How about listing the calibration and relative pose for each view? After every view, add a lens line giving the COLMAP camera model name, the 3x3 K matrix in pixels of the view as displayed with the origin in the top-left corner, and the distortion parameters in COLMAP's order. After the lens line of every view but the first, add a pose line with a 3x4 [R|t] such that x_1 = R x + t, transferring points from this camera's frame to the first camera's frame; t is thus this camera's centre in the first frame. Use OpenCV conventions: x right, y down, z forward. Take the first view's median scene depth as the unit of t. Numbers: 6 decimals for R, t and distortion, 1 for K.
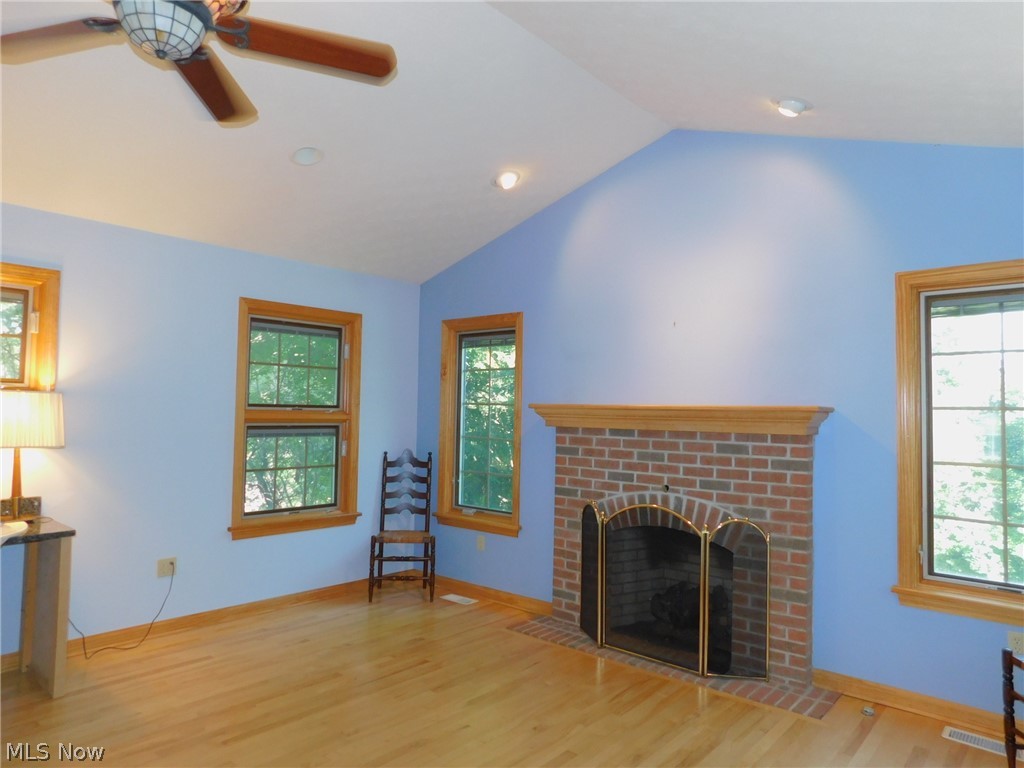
lens RADIAL K [[679.6, 0, 511.7], [0, 679.6, 382.0], [0, 0, 1]] dist [-0.027981, 0.002673]
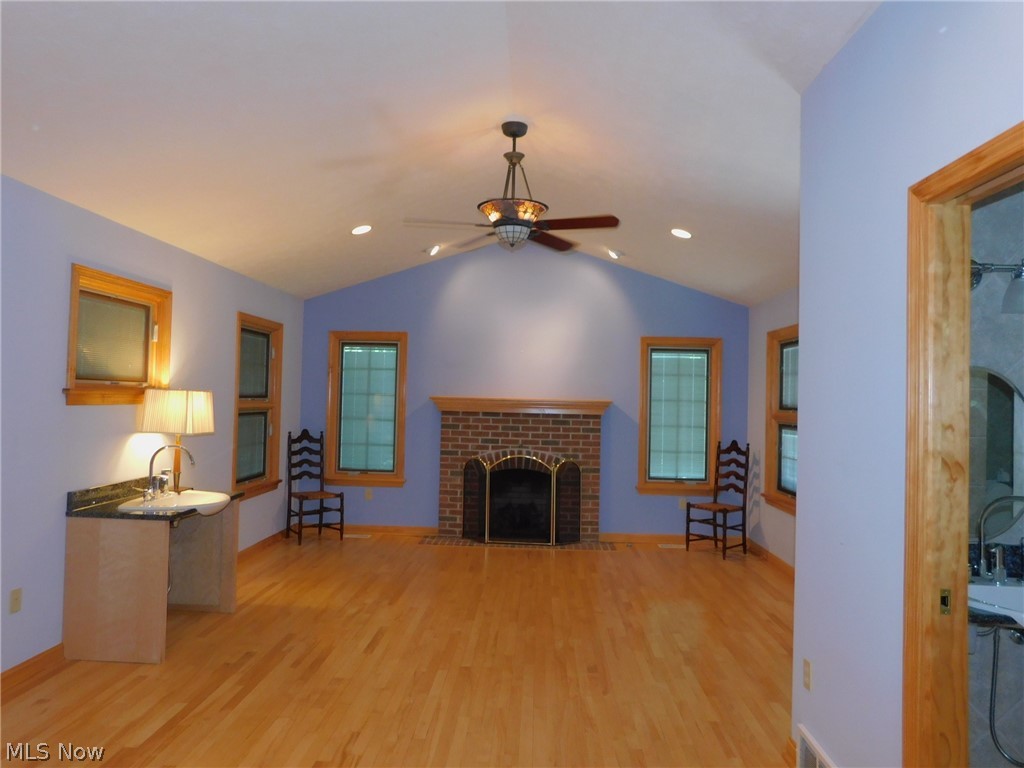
lens RADIAL K [[679.6, 0, 512.1], [0, 679.6, 385.9], [0, 0, 1]] dist [-0.027981, 0.002673]
pose [[0.790767, 0.009703, 0.612040, -0.831824], [-0.033939, 0.999031, 0.028011, -0.043188], [-0.611176, -0.042922, 0.790330, -0.337193]]
